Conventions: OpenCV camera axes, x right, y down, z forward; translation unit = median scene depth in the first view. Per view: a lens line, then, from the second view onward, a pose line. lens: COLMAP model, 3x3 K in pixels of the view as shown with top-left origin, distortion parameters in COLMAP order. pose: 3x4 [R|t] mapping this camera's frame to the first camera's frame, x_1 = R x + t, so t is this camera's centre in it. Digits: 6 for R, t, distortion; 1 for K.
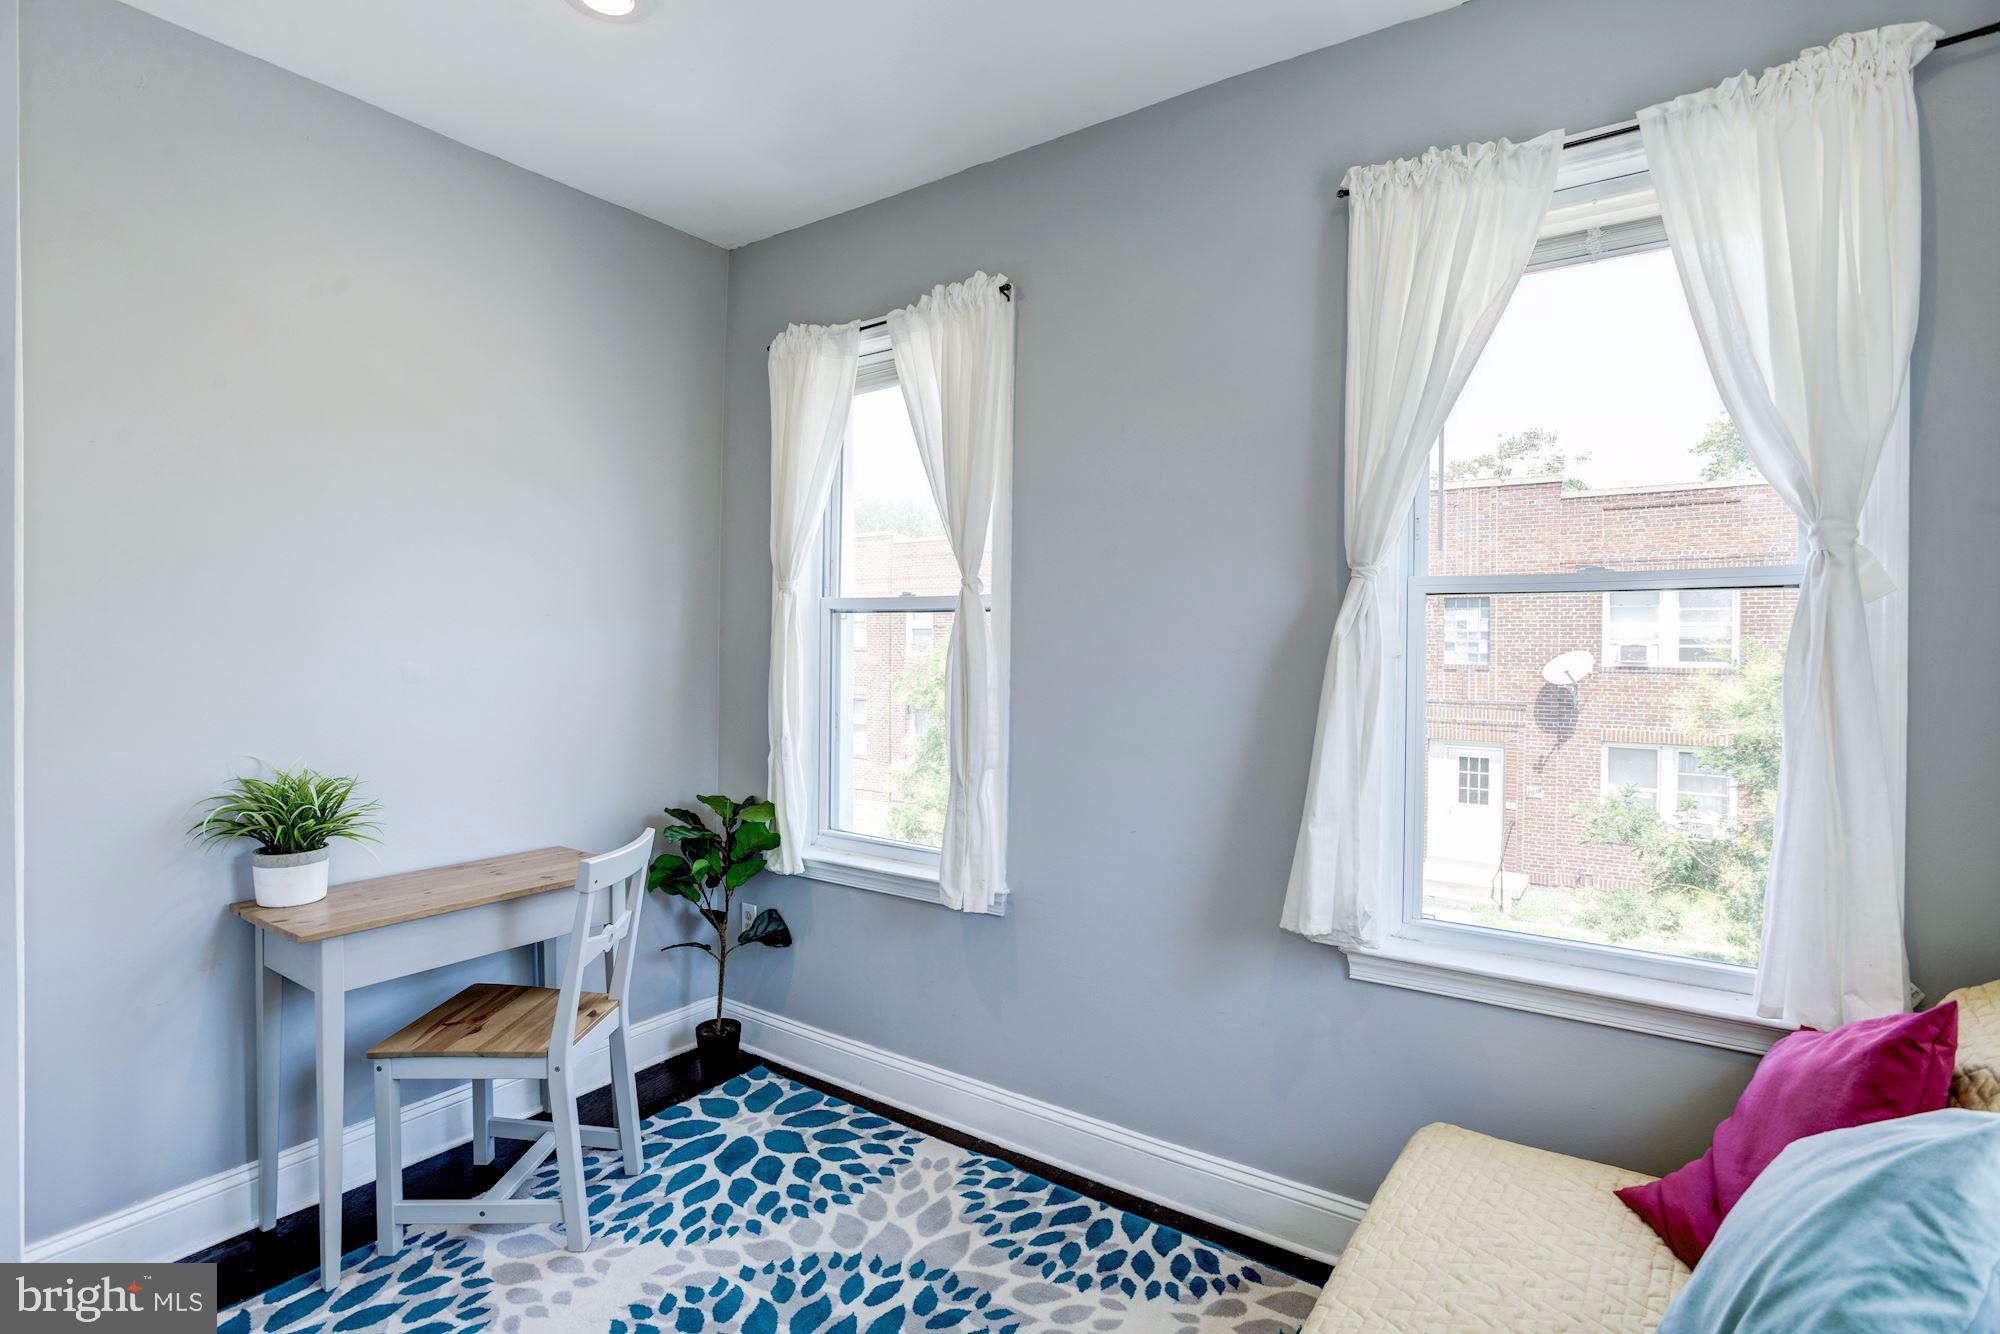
lens RADIAL K [[964.4, 0, 1000.0], [0, 964.4, 650.5], [0, 0, 1]] dist [-0.048420, 0.024027]
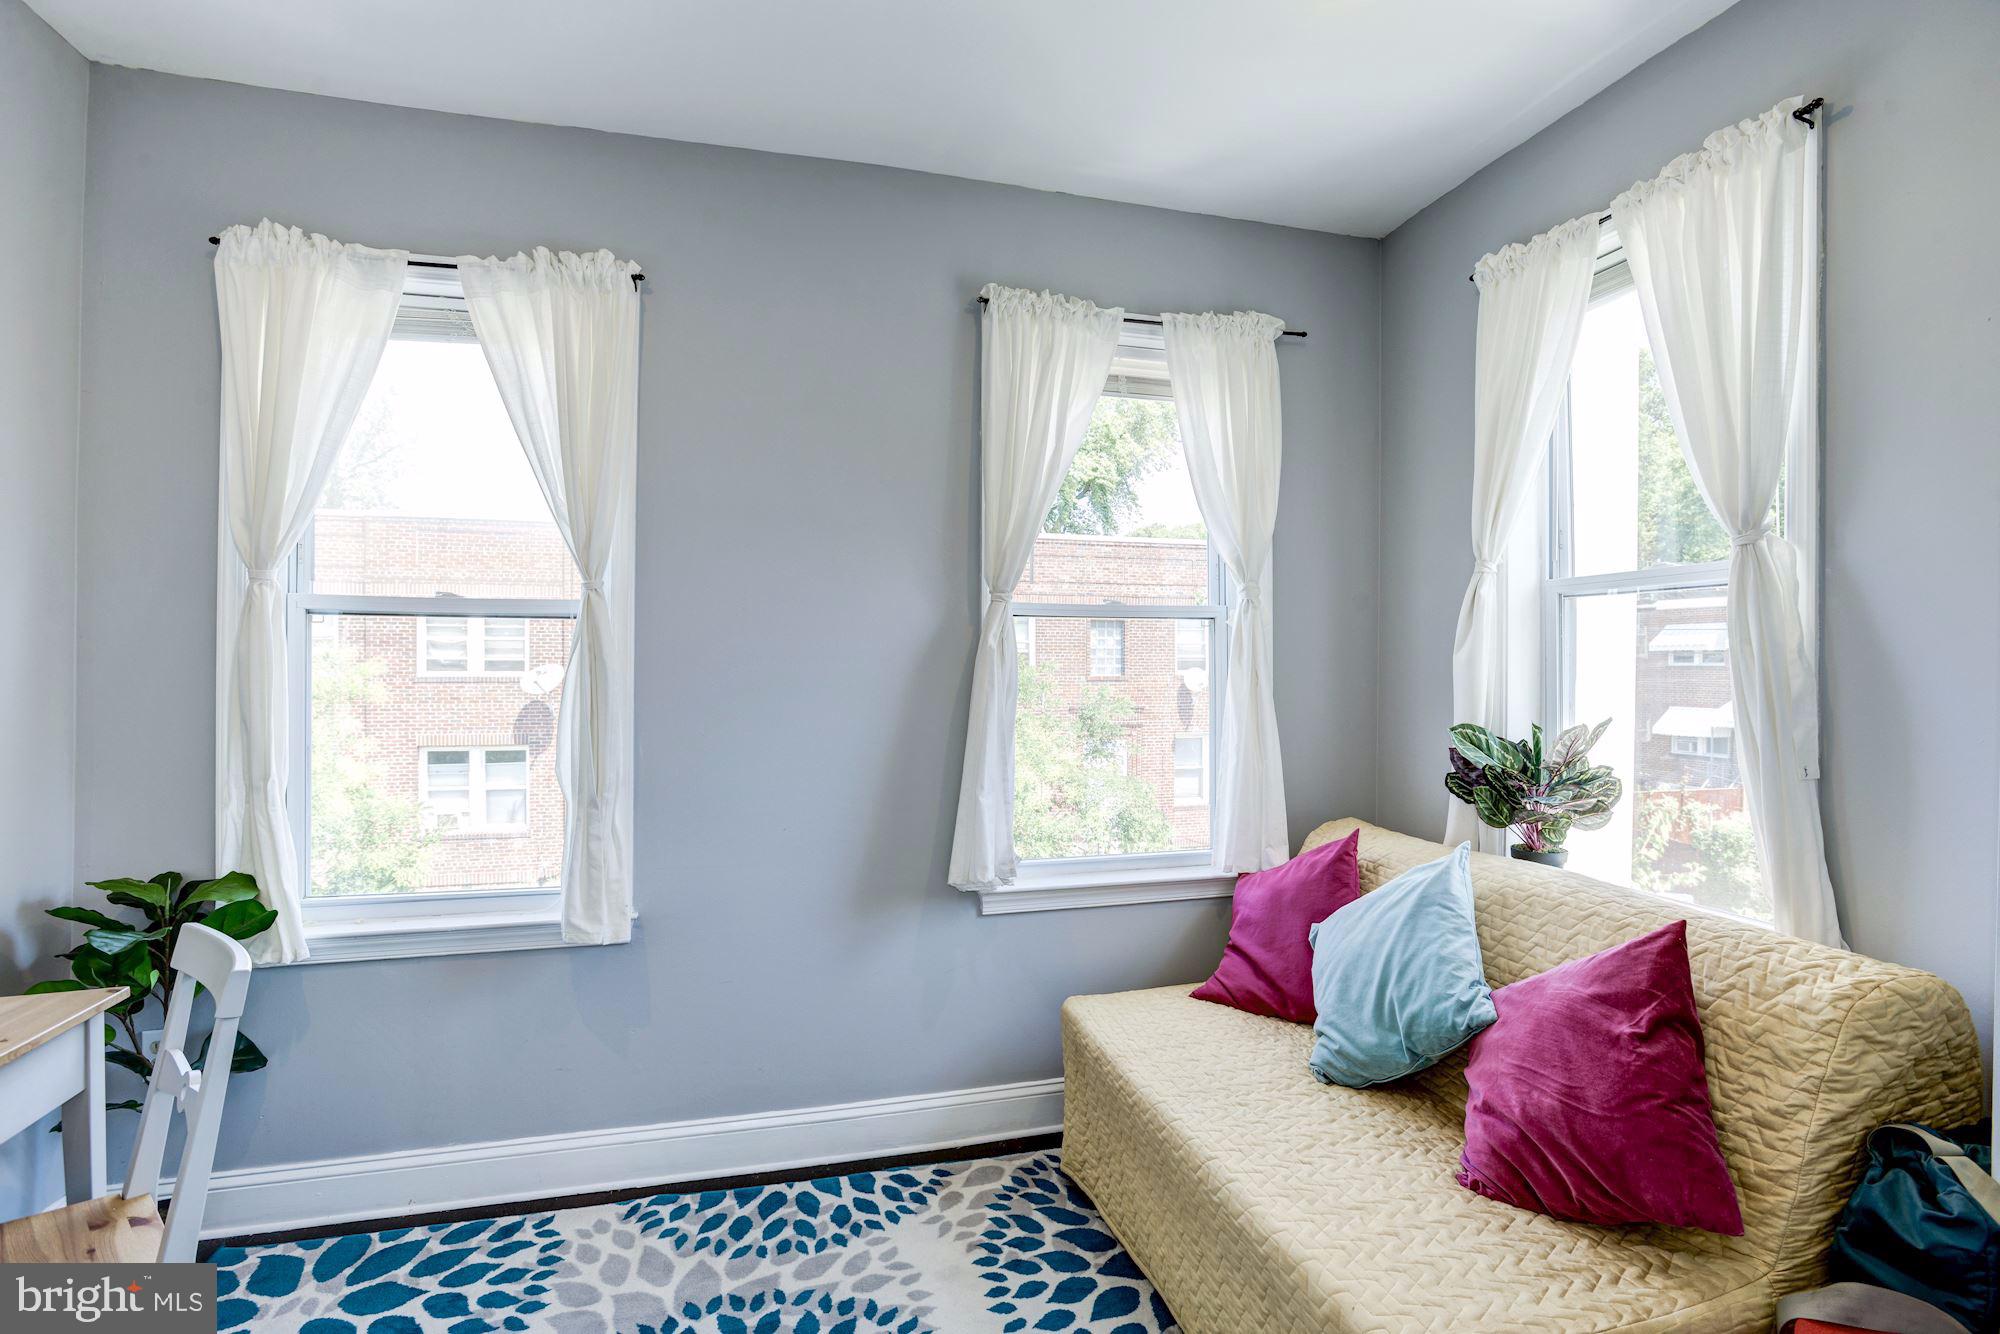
lens RADIAL K [[966.0, 0, 1000.0], [0, 966.0, 667.0], [0, 0, 1]] dist [-0.036898, 0.016769]
pose [[0.644666, -0.008691, 0.764415, -0.552525], [0.008564, 0.999955, 0.004147, 0.006330], [-0.764416, 0.003873, 0.644712, 0.134737]]
